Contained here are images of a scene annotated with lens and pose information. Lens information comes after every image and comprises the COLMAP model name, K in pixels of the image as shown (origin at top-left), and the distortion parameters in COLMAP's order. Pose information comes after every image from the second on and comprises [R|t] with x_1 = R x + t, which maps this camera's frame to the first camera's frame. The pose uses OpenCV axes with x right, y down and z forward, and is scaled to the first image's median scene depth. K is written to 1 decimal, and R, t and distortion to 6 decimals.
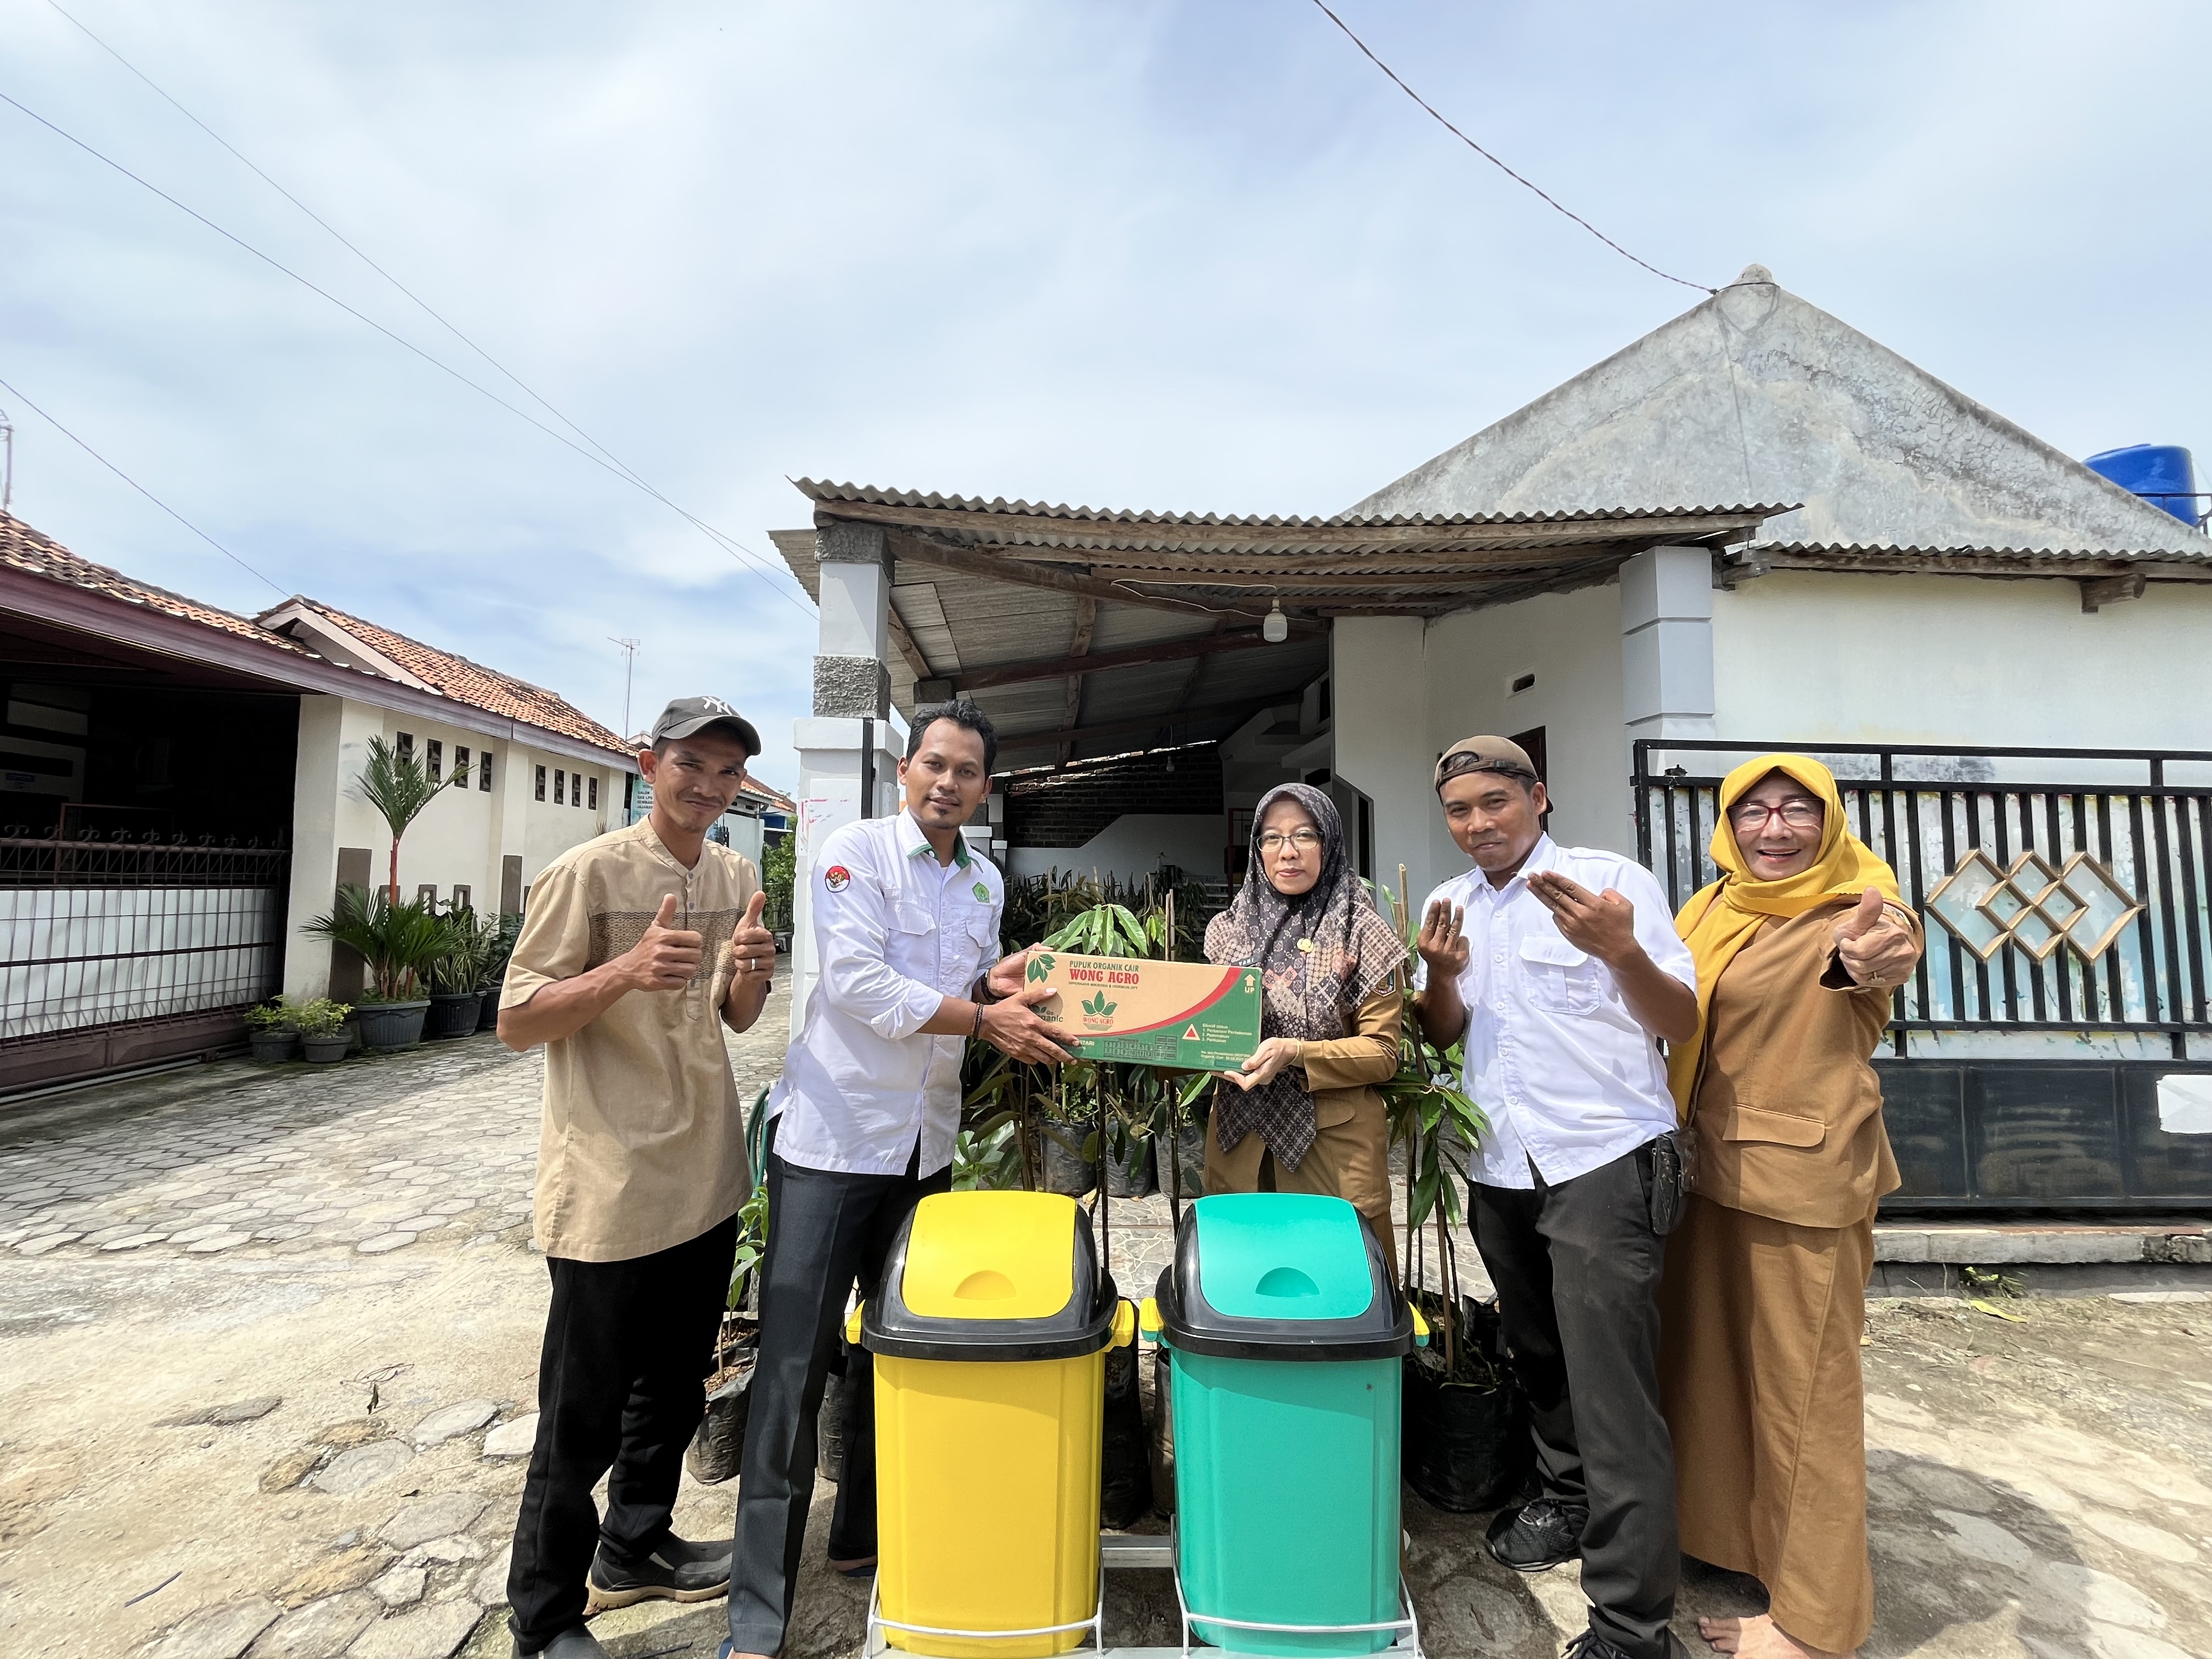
lens RADIAL K [[891.4, 0, 1095.9], [0, 891.4, 828.3], [0, 0, 1]] dist [-0.003871, 0.000464]
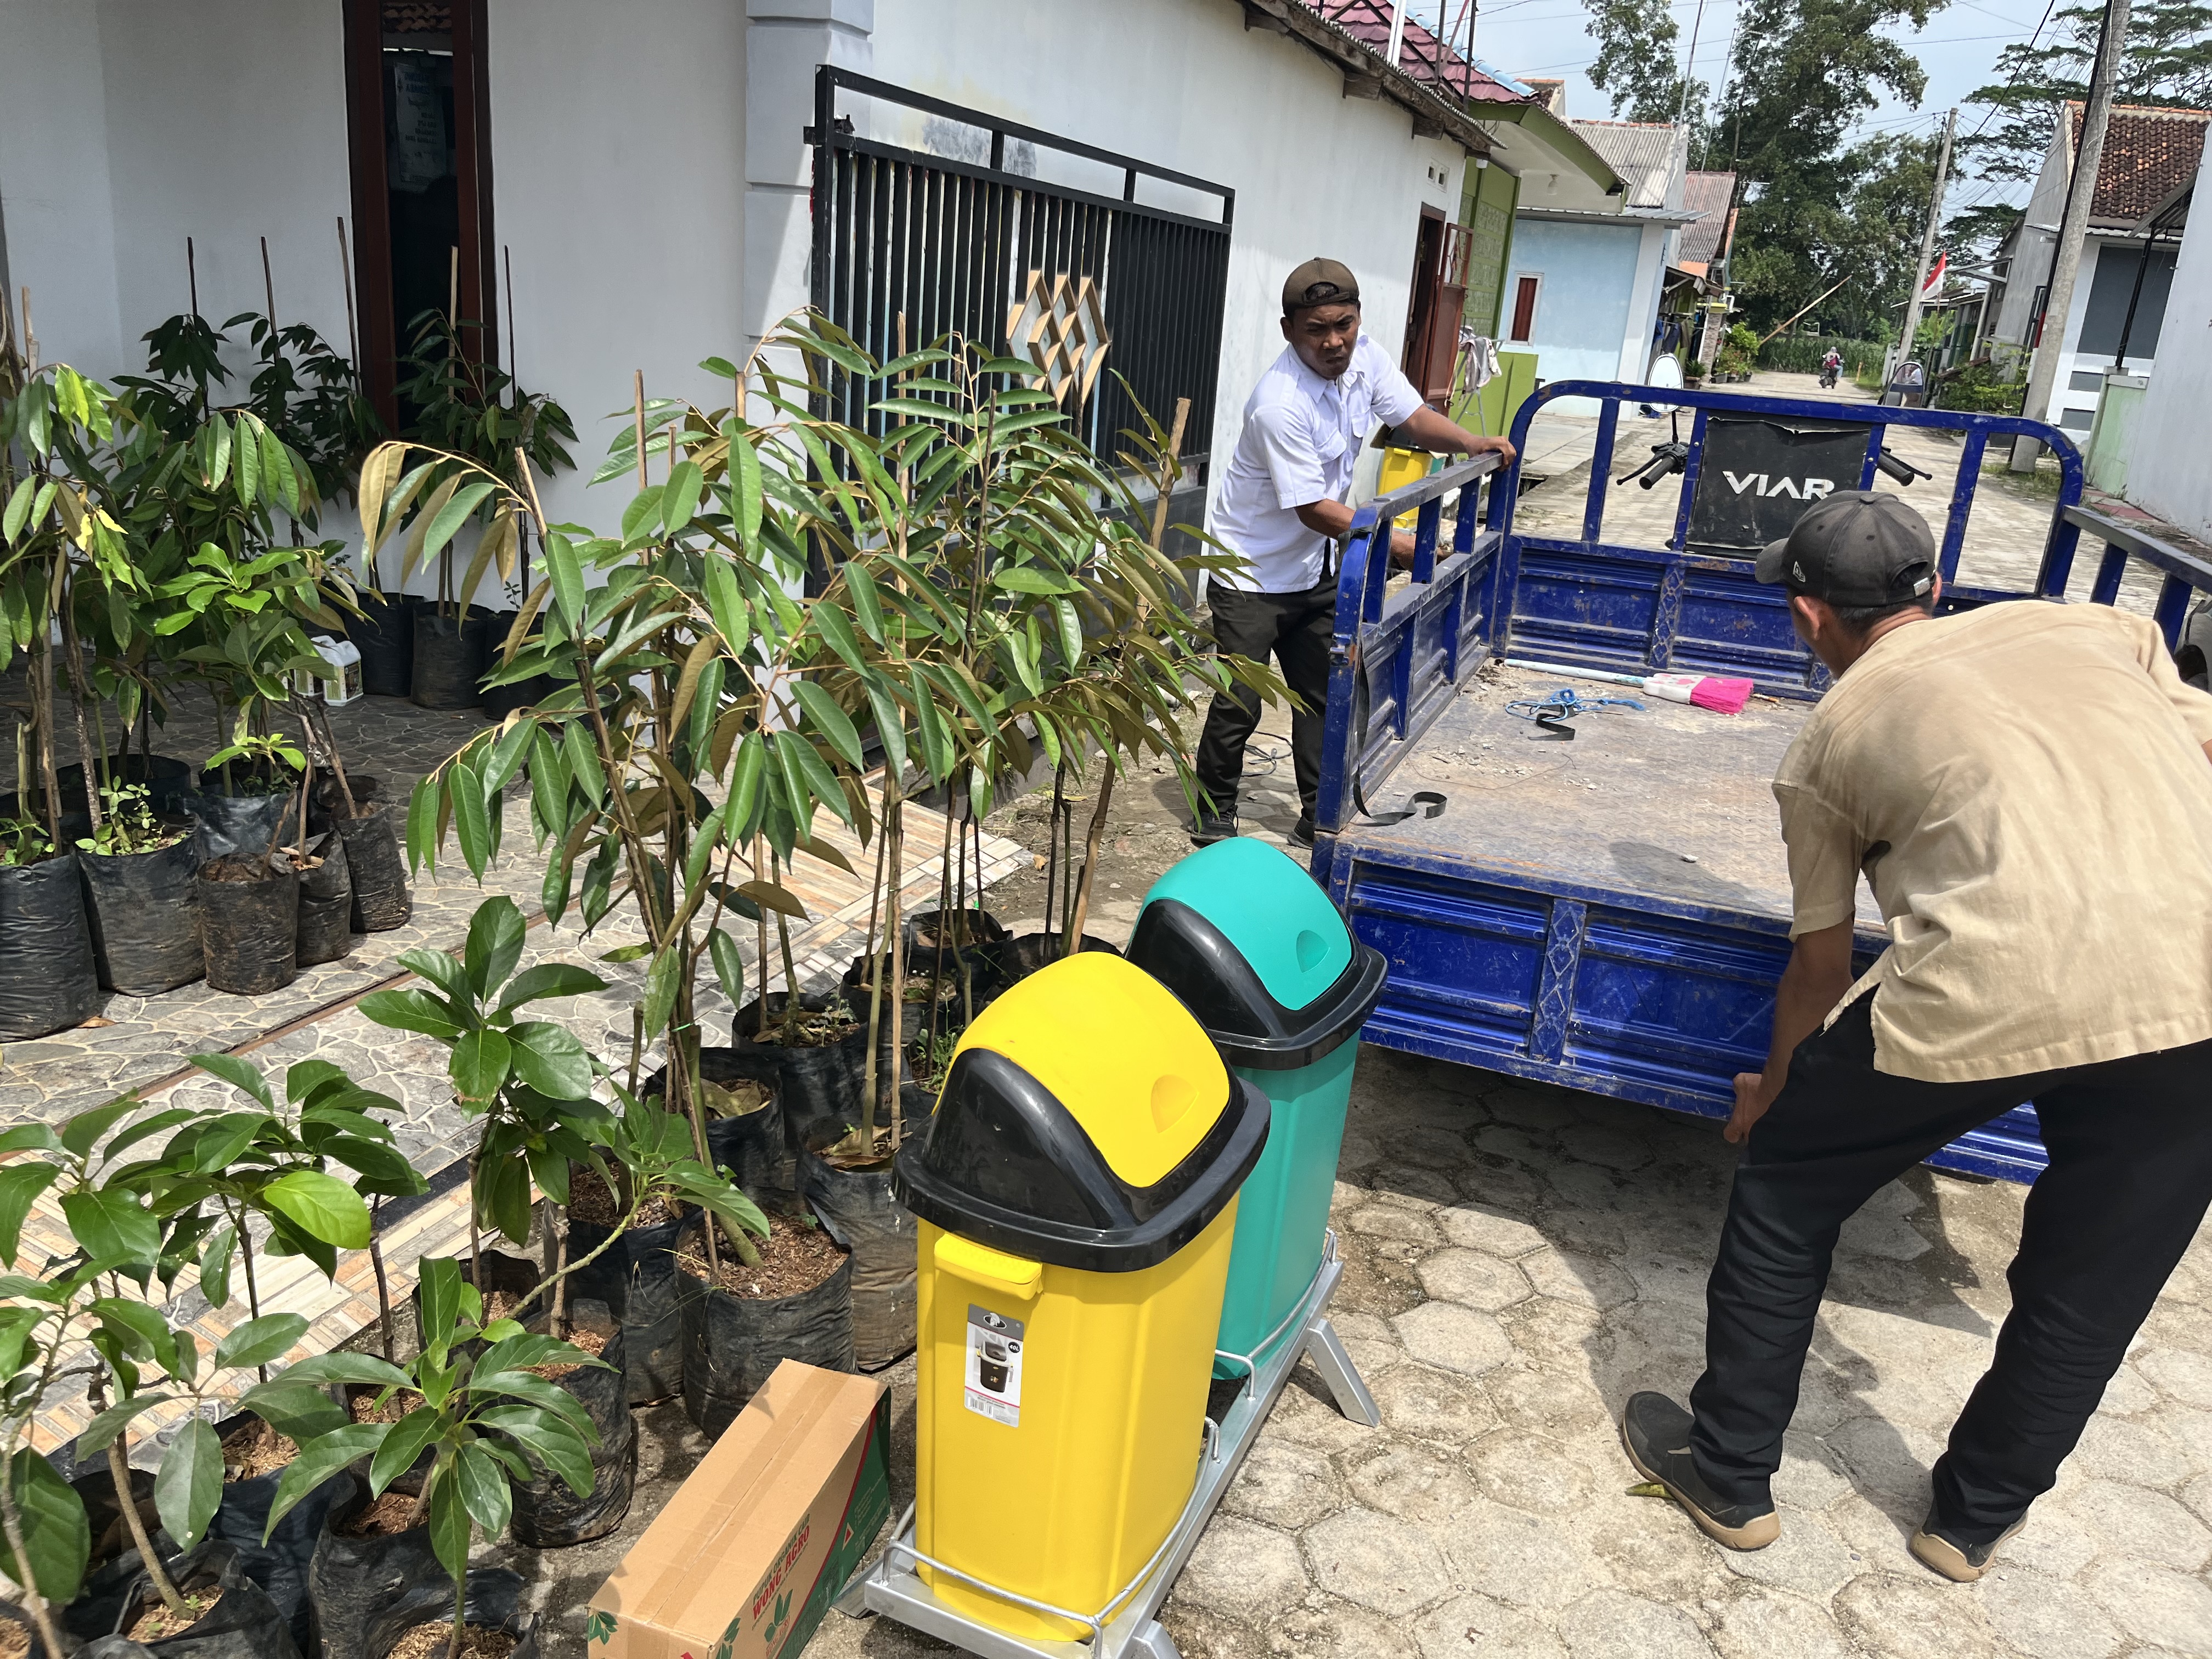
lens RADIAL K [[1688.9, 0, 1106.0], [0, 1688.9, 829.5], [0, 0, 1]] dist [0.070660, 0.000176]
pose [[0.381790, -0.261469, 0.886493, -0.496267], [-0.140243, 0.931655, 0.335189, -0.031061], [-0.913547, -0.252296, 0.319027, 0.309579]]
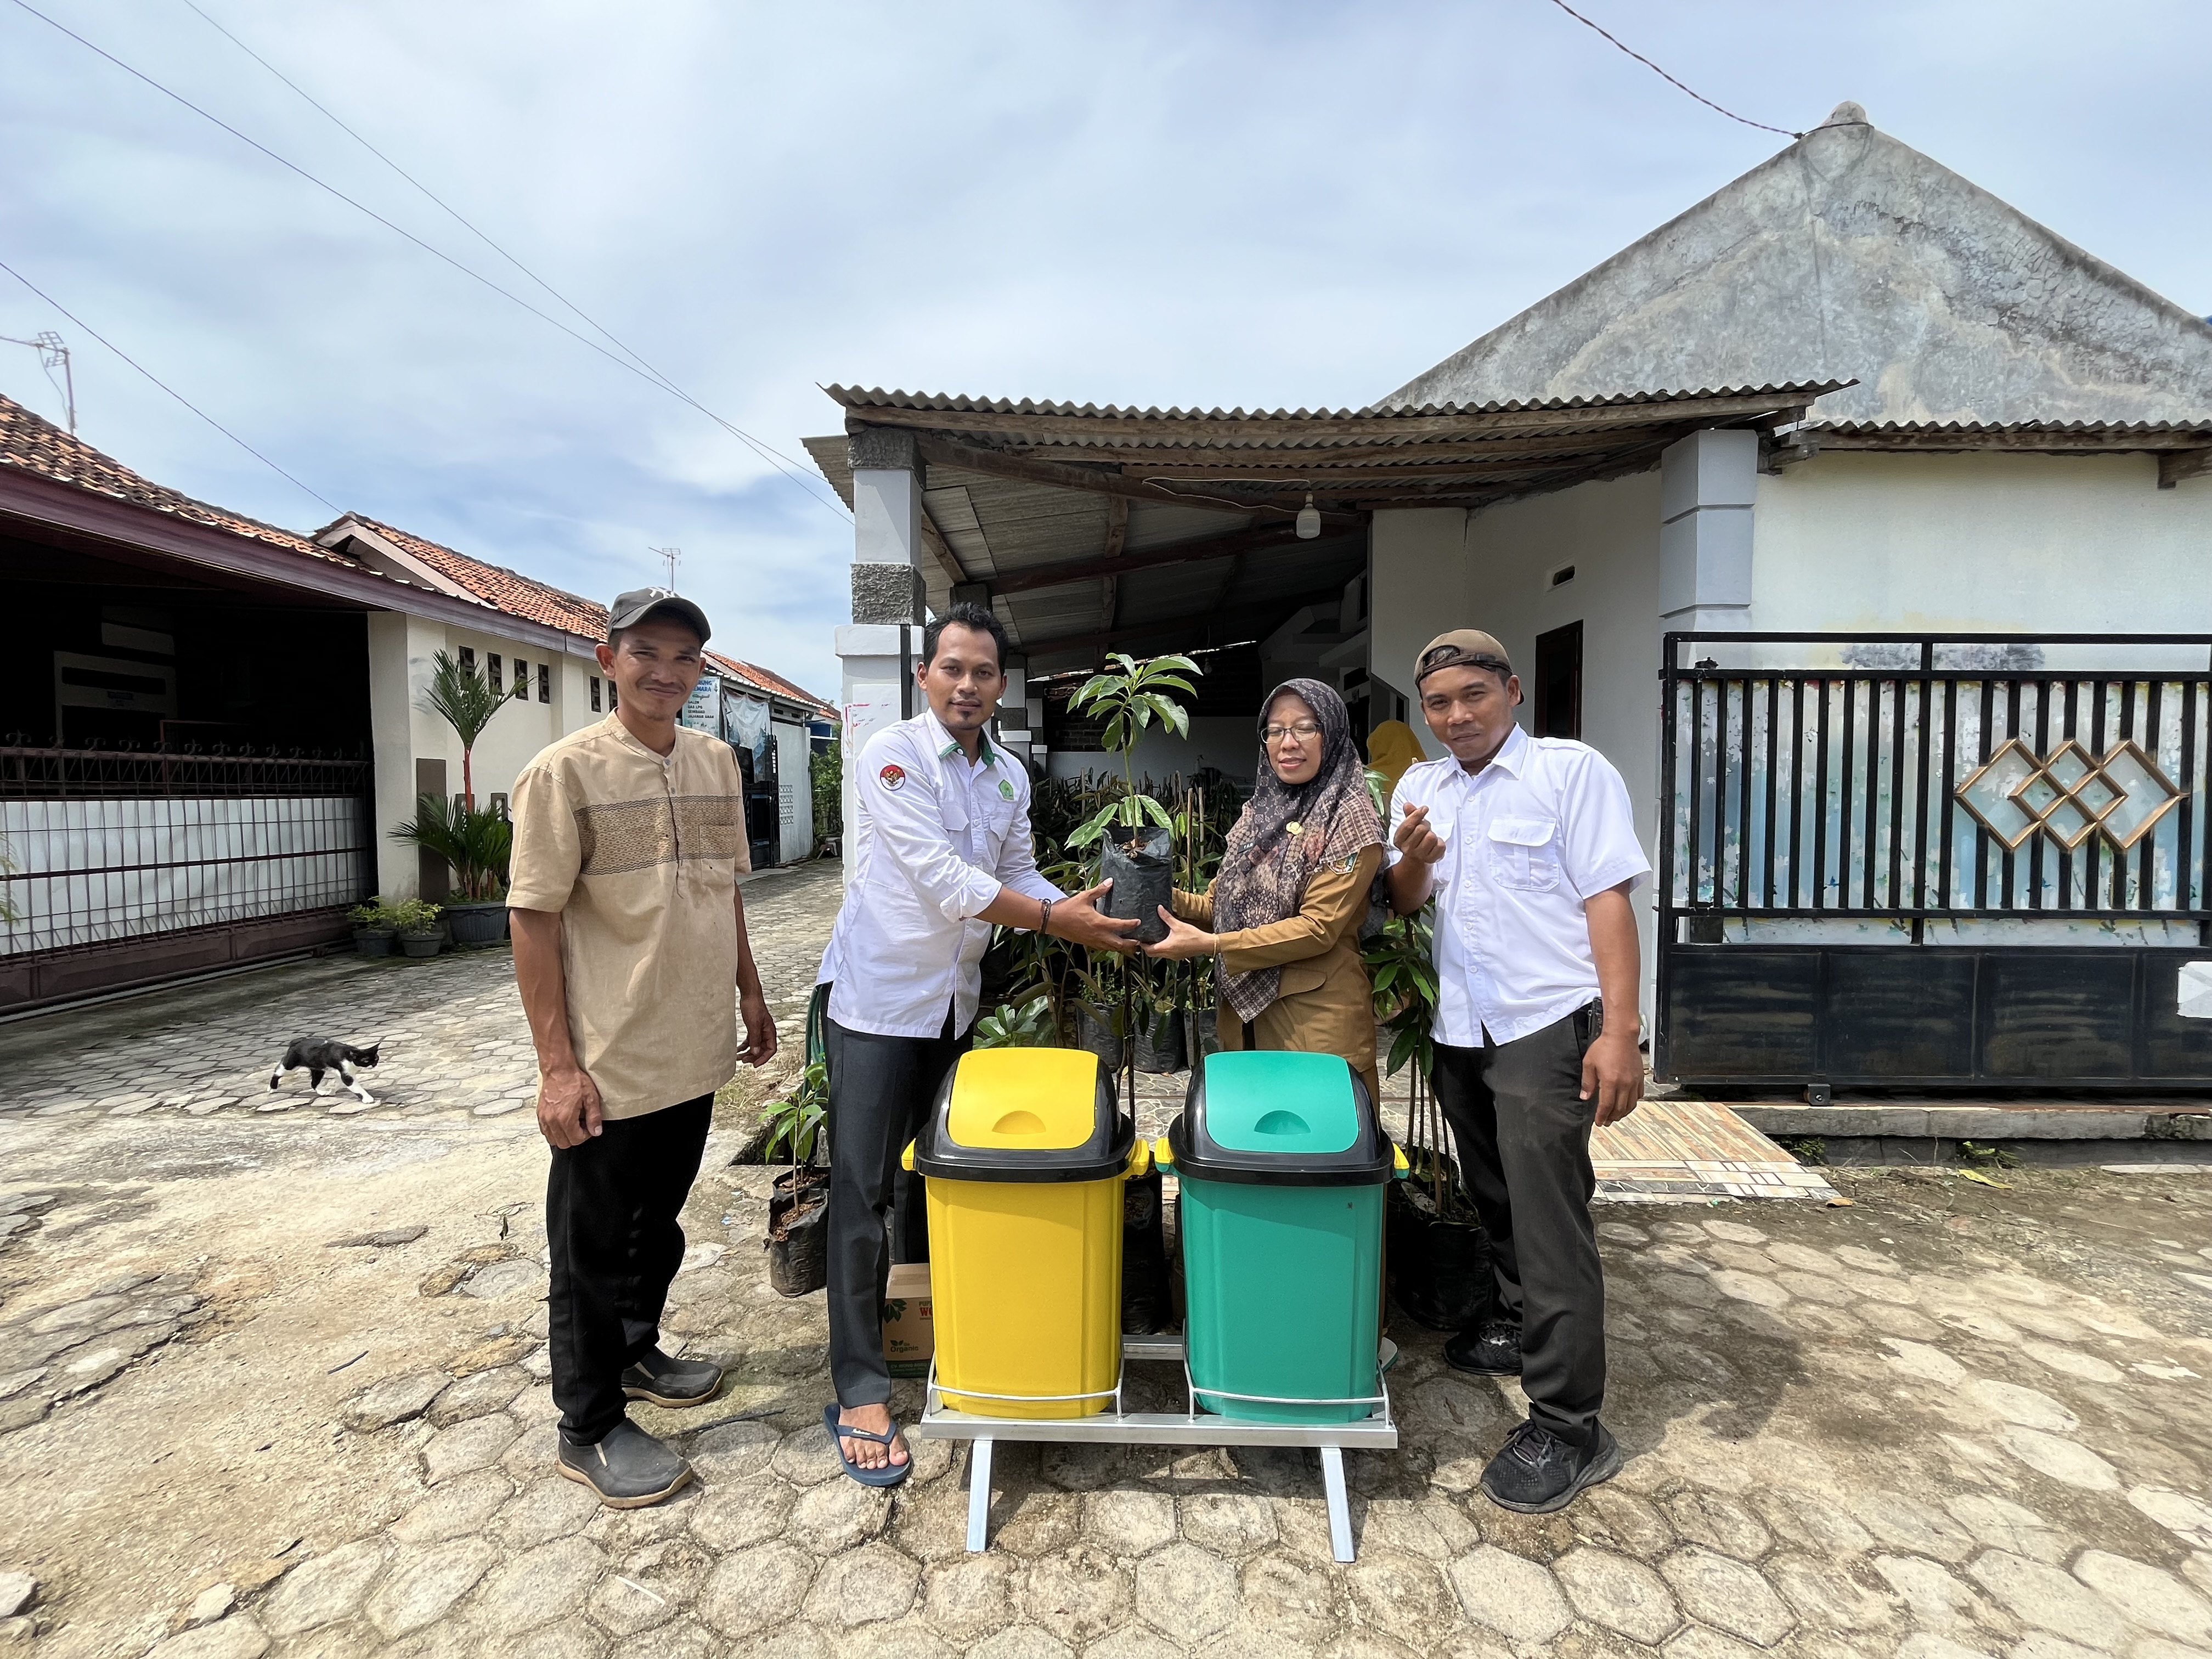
lens RADIAL K [[891.4, 0, 1095.9], [0, 891.4, 828.3], [0, 0, 1]] dist [-0.003871, 0.000464]
pose [[0.998787, -0.007211, -0.048713, 0.014743], [0.012337, 0.994313, 0.105780, 0.005287], [0.047673, -0.106253, 0.993196, -0.043567]]
